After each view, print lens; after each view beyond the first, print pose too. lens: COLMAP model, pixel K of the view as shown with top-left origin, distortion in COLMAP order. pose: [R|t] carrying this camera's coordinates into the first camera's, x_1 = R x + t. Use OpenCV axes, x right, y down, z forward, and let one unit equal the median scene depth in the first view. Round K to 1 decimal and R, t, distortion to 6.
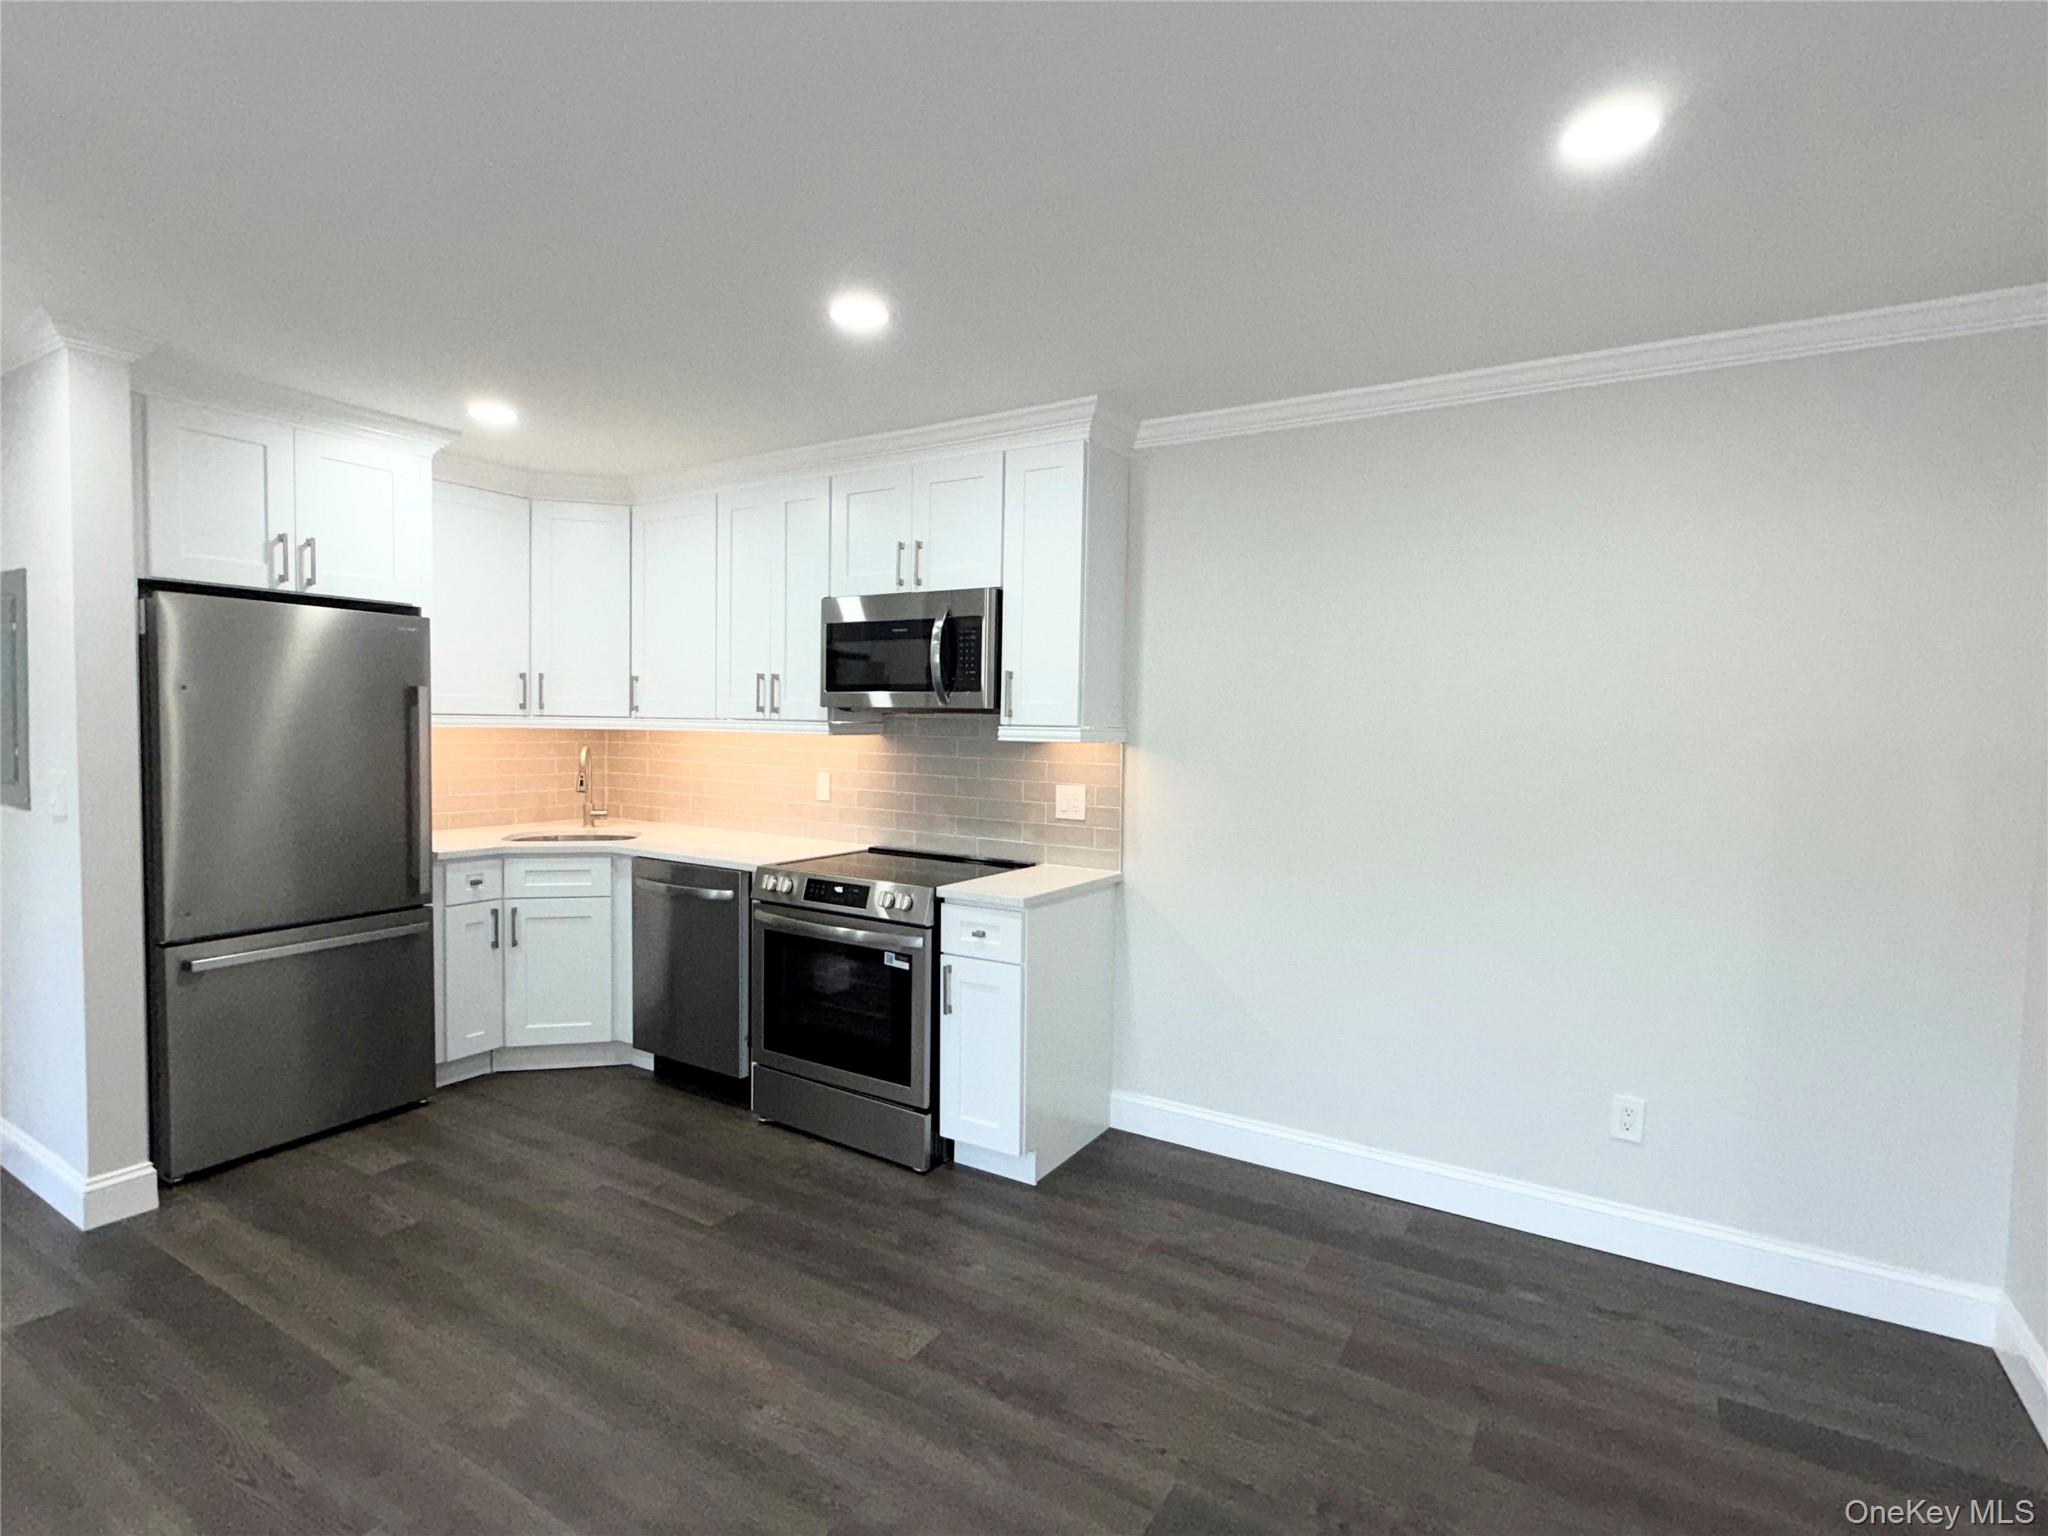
lens RADIAL K [[1019.0, 0, 1016.1], [0, 1019.0, 772.1], [0, 0, 1]] dist [0.001871, -0.000627]
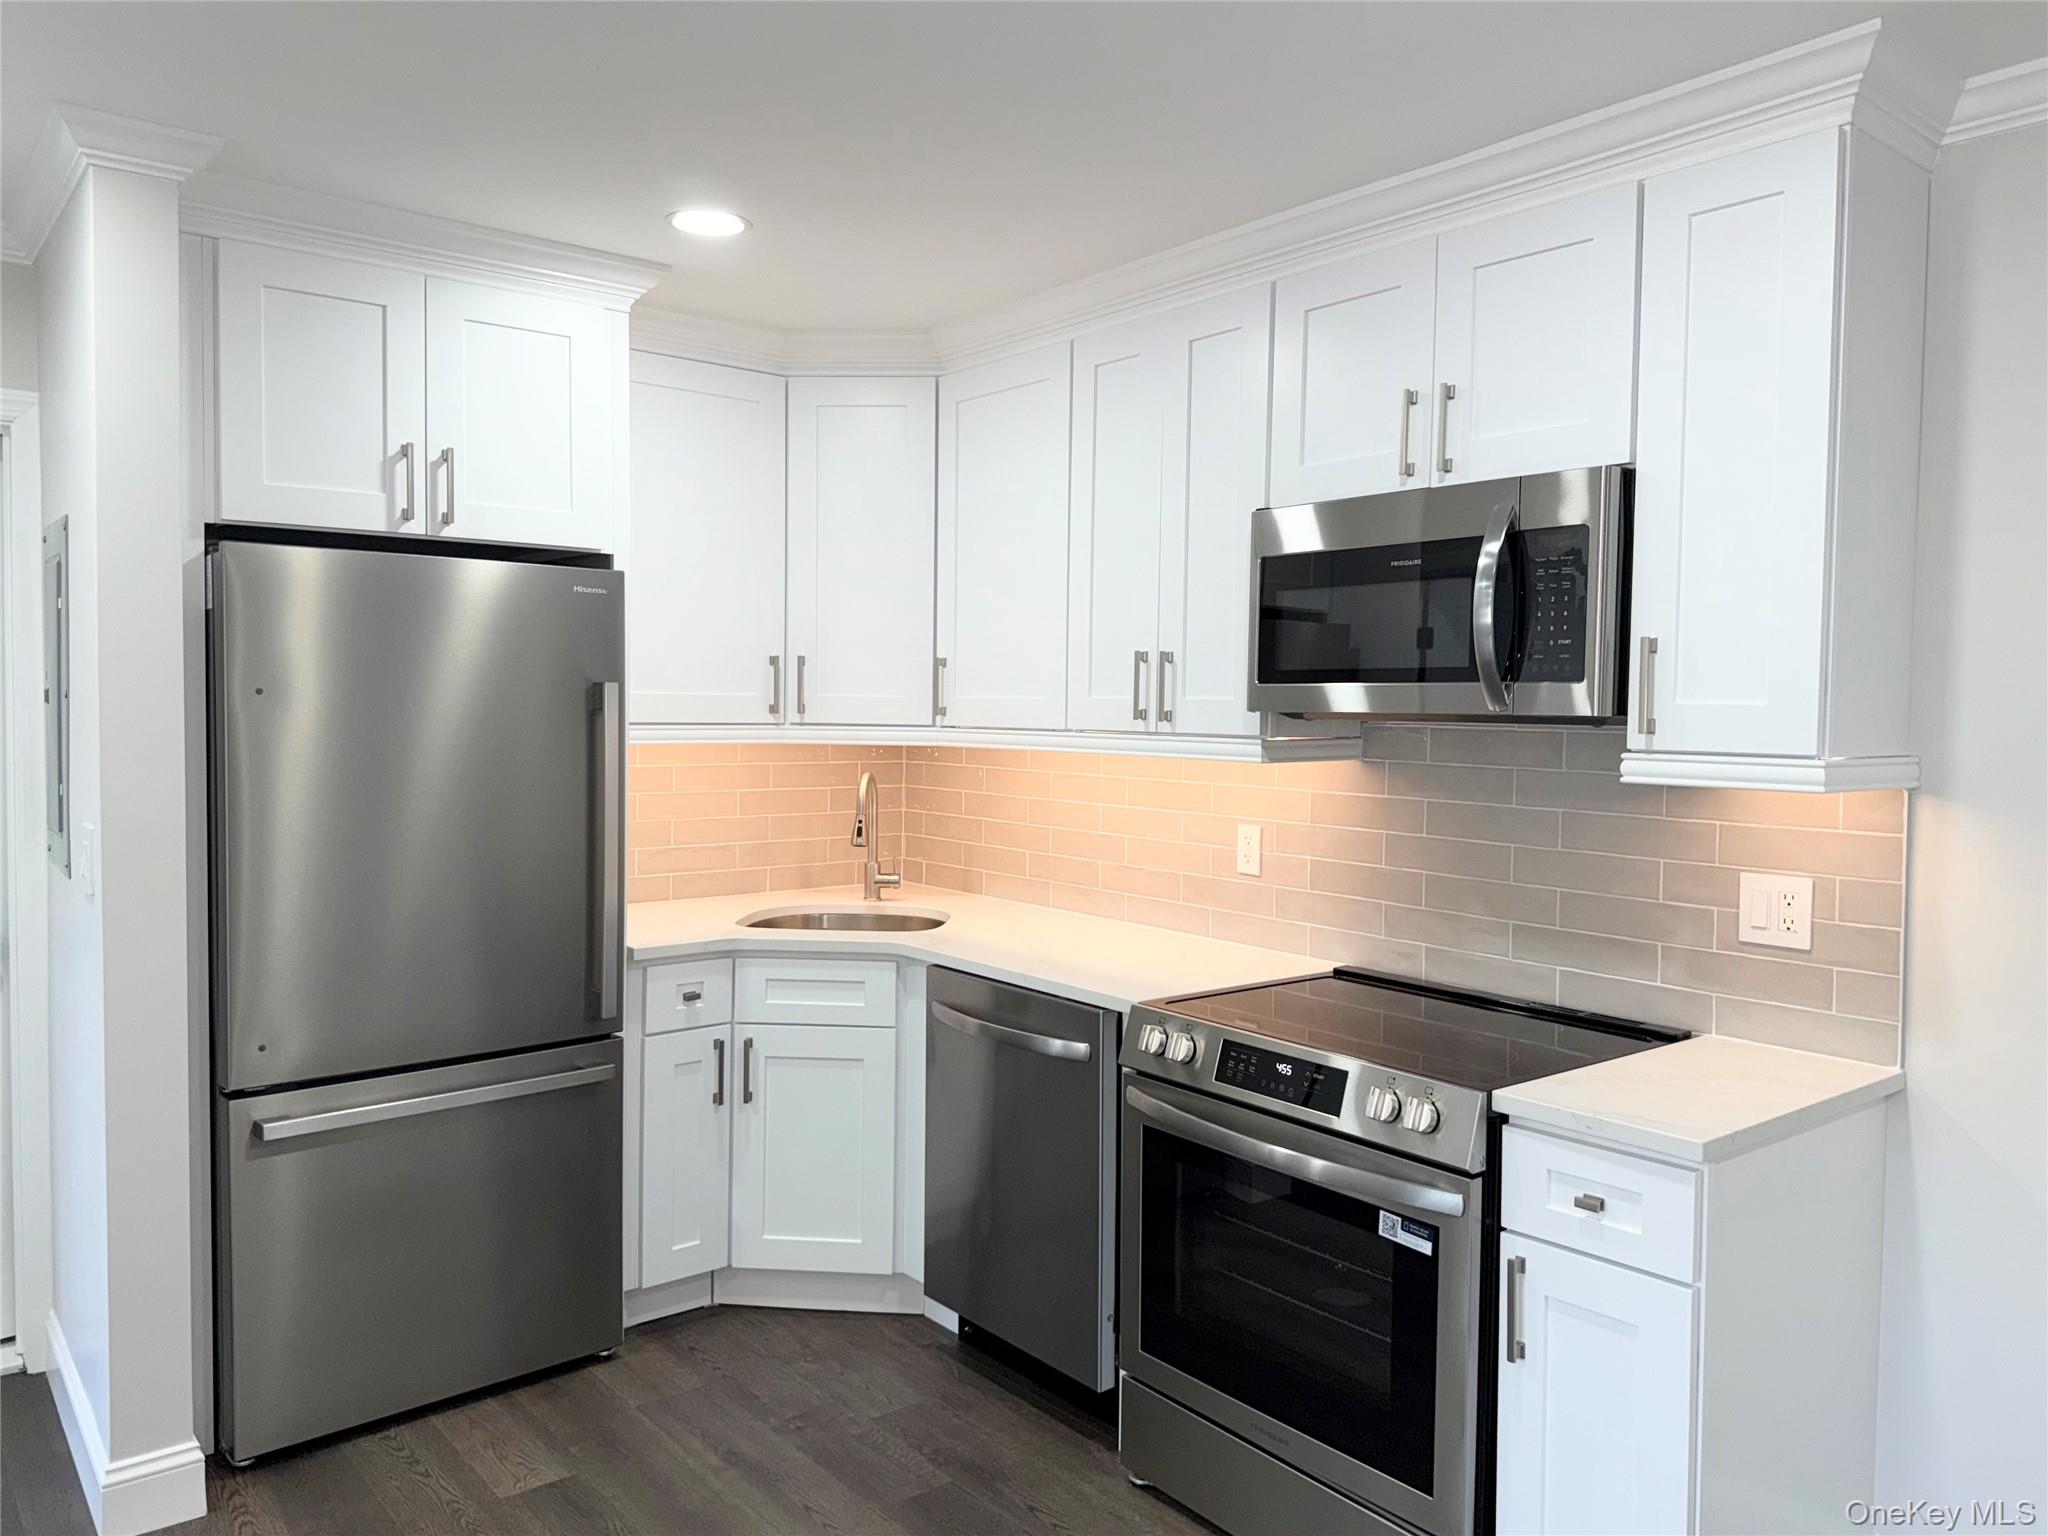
lens RADIAL K [[1451.9, 0, 1024.9], [0, 1451.9, 766.0], [0, 0, 1]] dist [0.034357, -0.015473]
pose [[0.946660, 0.007823, -0.322140, -0.059734], [-0.010857, 0.999912, -0.007626, -0.029650], [0.322052, 0.010716, 0.946661, 0.247802]]
